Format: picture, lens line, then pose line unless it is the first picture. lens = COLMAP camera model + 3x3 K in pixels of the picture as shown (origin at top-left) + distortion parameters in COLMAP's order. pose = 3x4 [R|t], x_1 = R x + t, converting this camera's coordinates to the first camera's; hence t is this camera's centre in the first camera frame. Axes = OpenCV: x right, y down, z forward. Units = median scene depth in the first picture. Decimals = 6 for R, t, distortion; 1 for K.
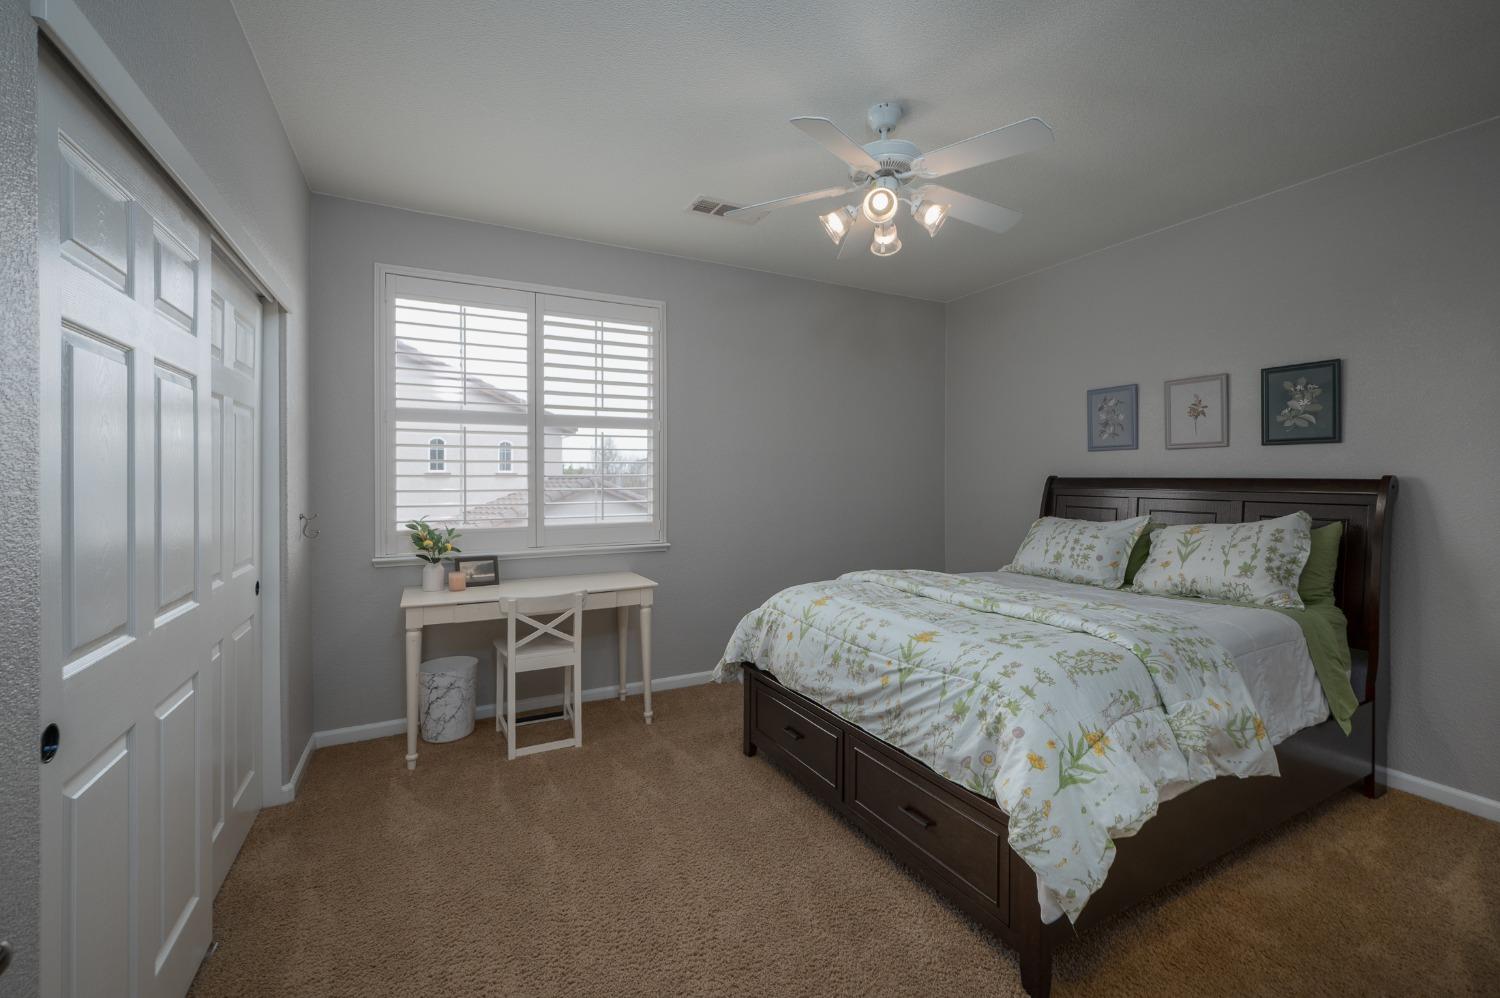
lens RADIAL K [[605.6, 0, 742.3], [0, 605.6, 481.3], [0, 0, 1]] dist [-0.000478, -0.000050]
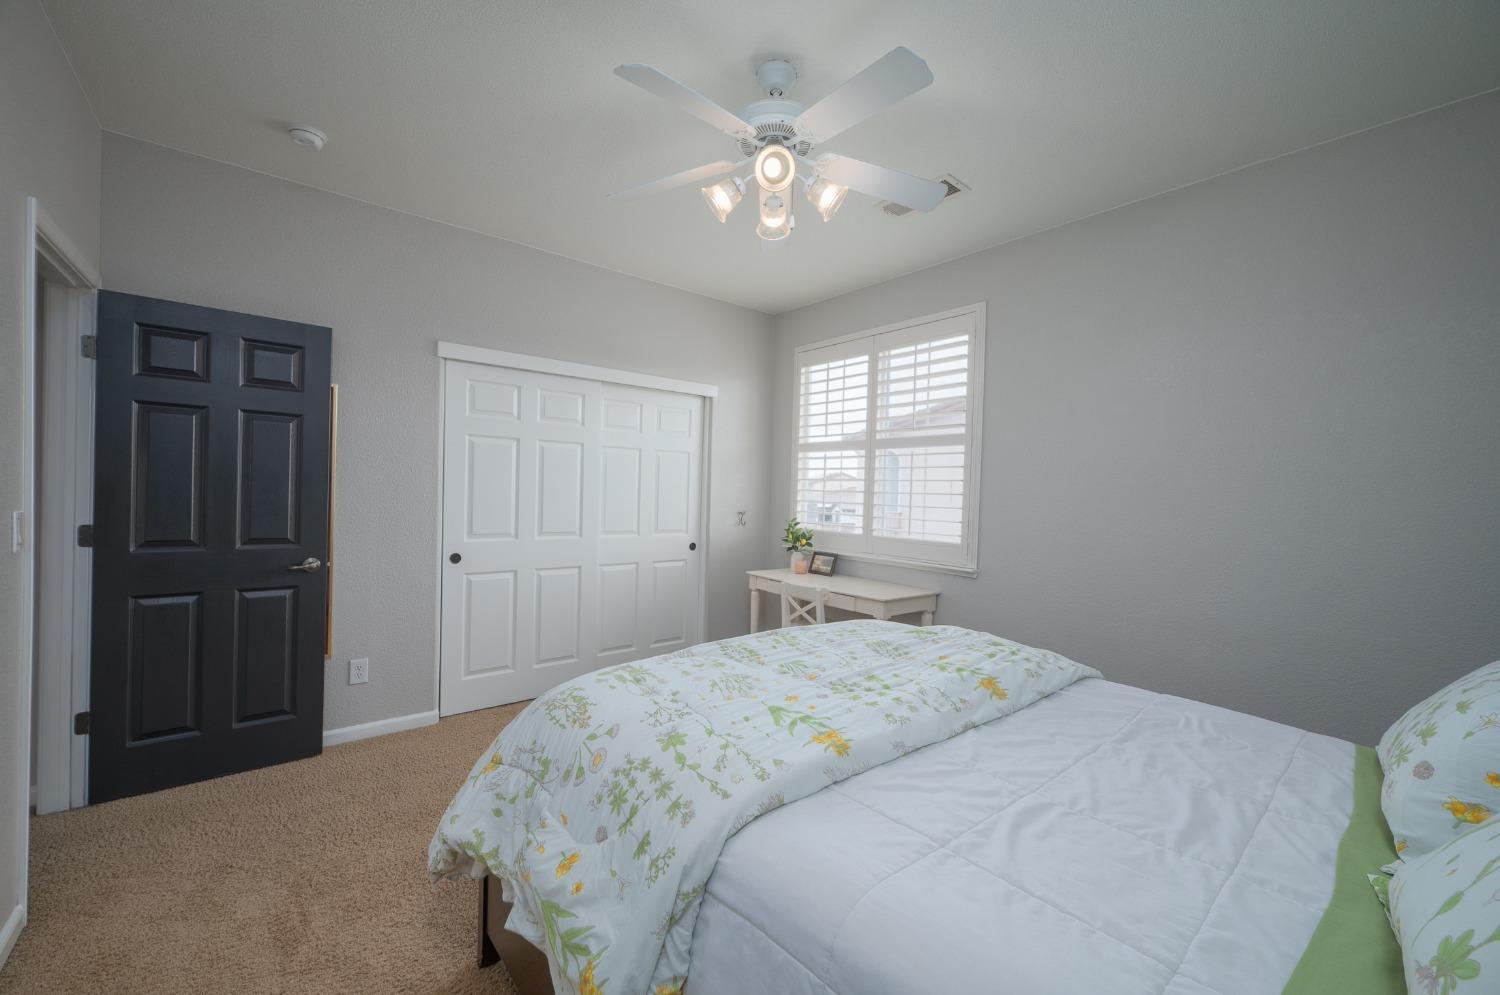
lens RADIAL K [[598.2, 0, 750.0], [0, 598.2, 497.5], [0, 0, 1]] dist [-0.001776, -0.000112]
pose [[0.225058, 0.016512, -0.974205, 0.764373], [-0.032964, 0.999413, 0.009324, -0.001770], [0.973788, 0.030016, 0.225470, 0.535193]]
